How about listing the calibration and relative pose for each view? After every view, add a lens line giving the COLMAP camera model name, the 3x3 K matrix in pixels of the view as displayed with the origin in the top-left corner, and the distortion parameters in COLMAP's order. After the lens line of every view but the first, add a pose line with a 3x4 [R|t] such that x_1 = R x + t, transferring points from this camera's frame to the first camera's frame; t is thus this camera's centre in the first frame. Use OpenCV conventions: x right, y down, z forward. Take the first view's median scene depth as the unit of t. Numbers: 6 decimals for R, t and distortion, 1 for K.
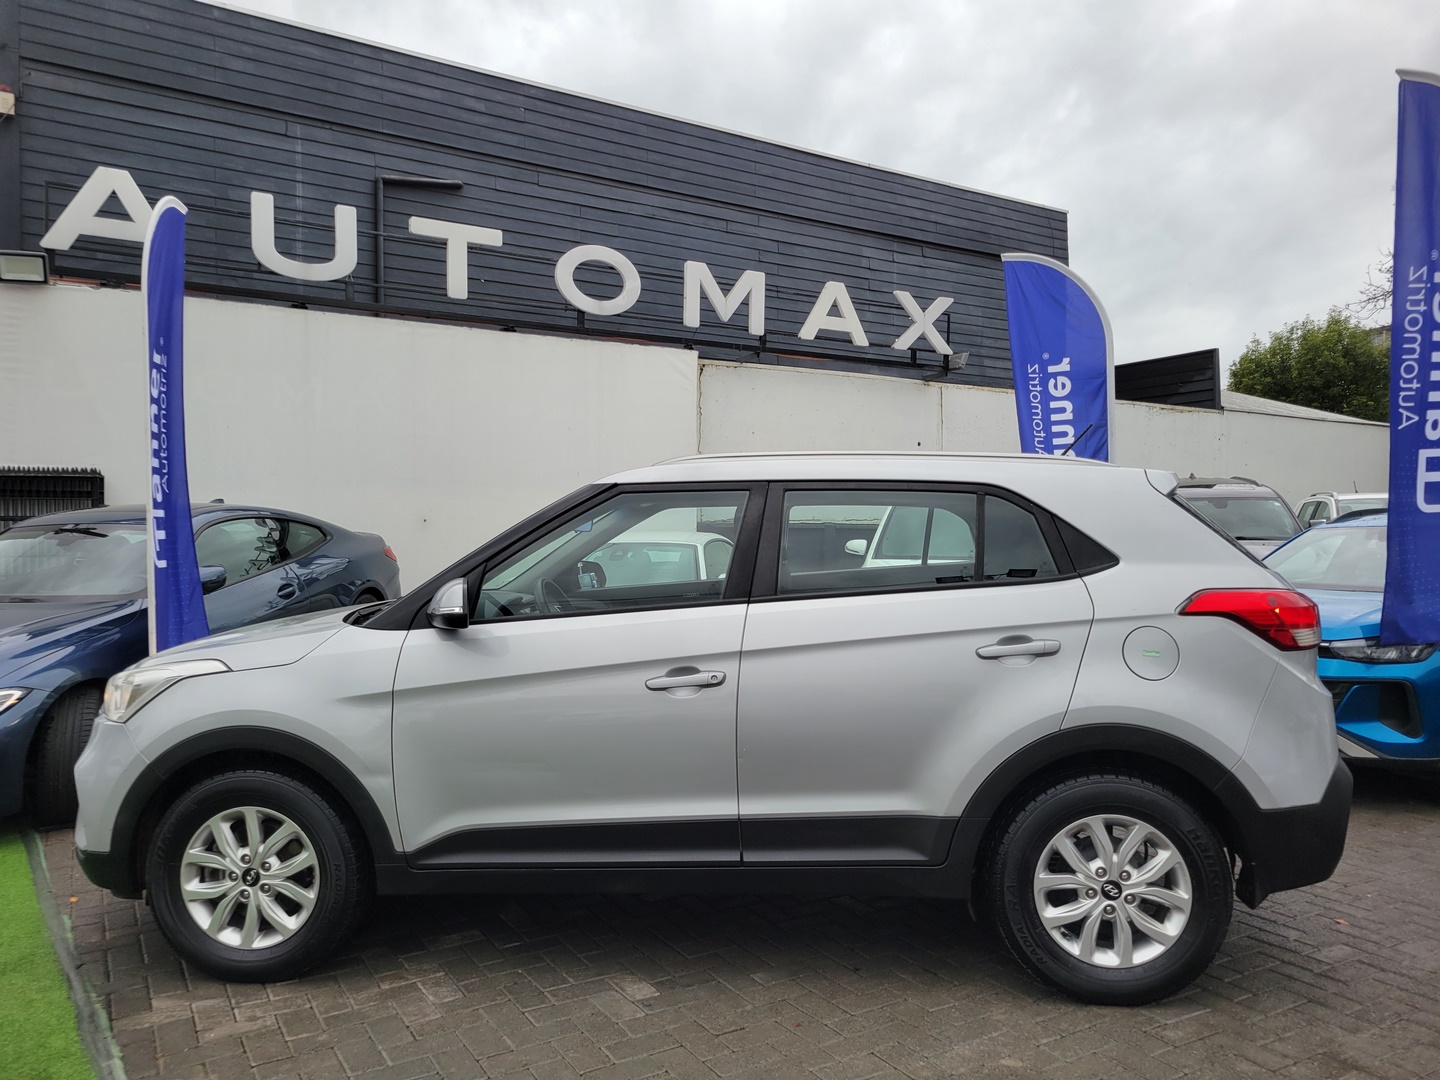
lens RADIAL K [[1092.8, 0, 720.0], [0, 1092.8, 540.0], [0, 0, 1]] dist [0.035686, -0.006610]
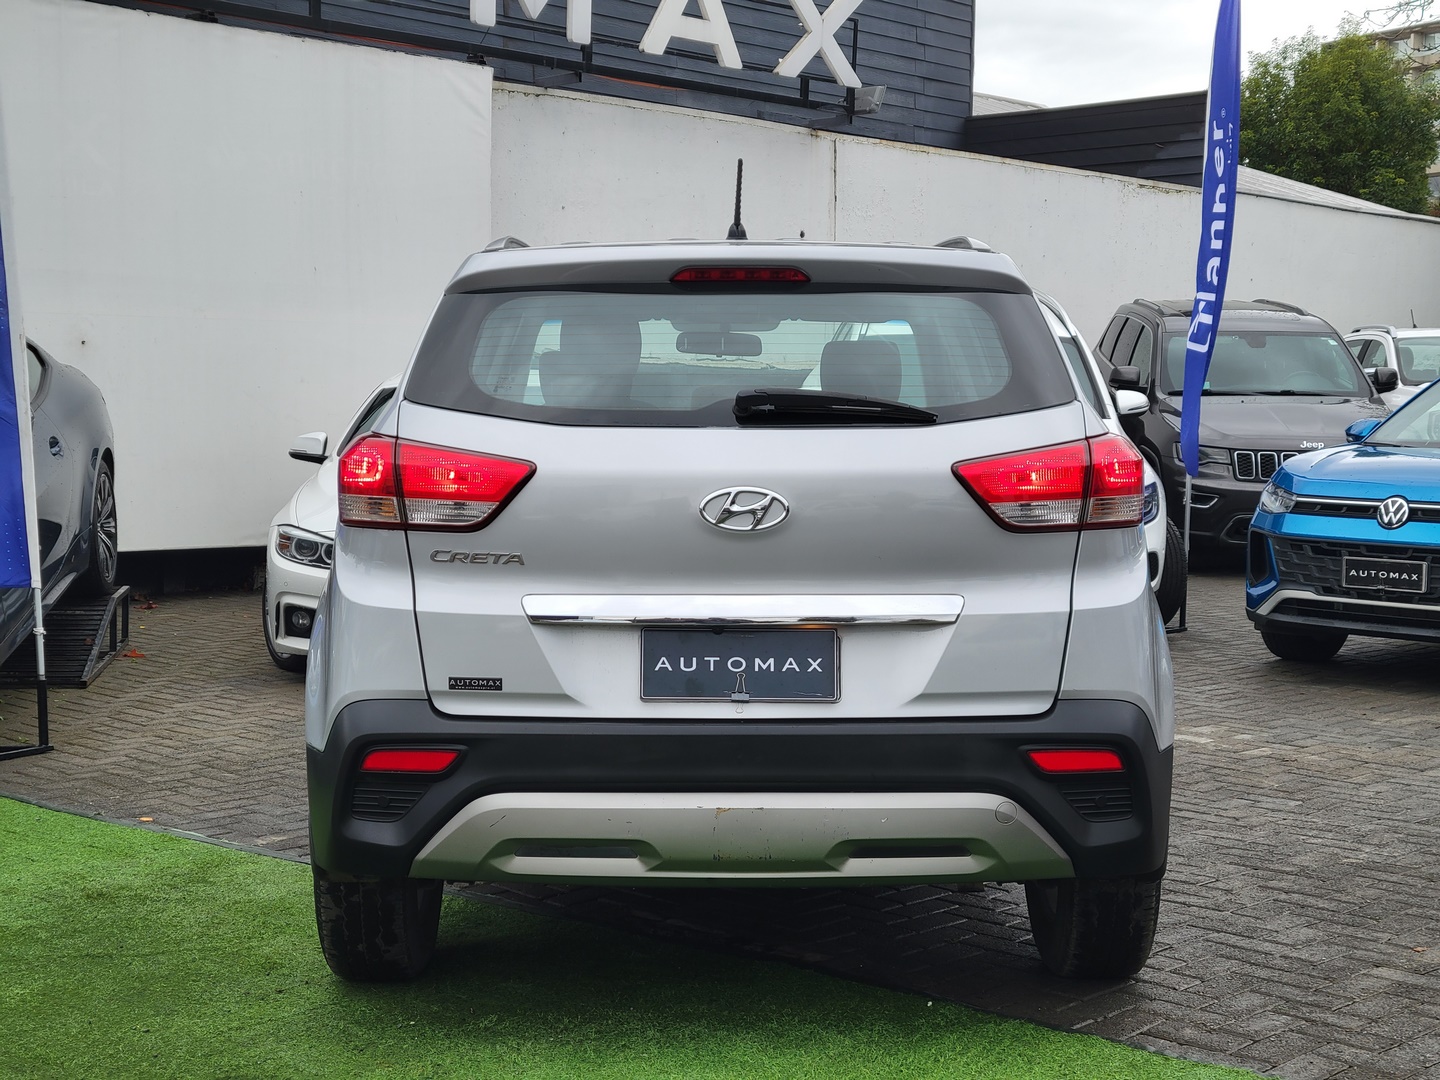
lens RADIAL K [[2245.9, 0, 720.0], [0, 2245.9, 540.0], [0, 0, 1]] dist [0.033694, 0.070209]
pose [[0.963101, -0.004126, 0.269109, -0.214696], [-0.012115, 0.998204, 0.058661, 0.010700], [-0.268868, -0.059757, 0.961322, -0.214114]]
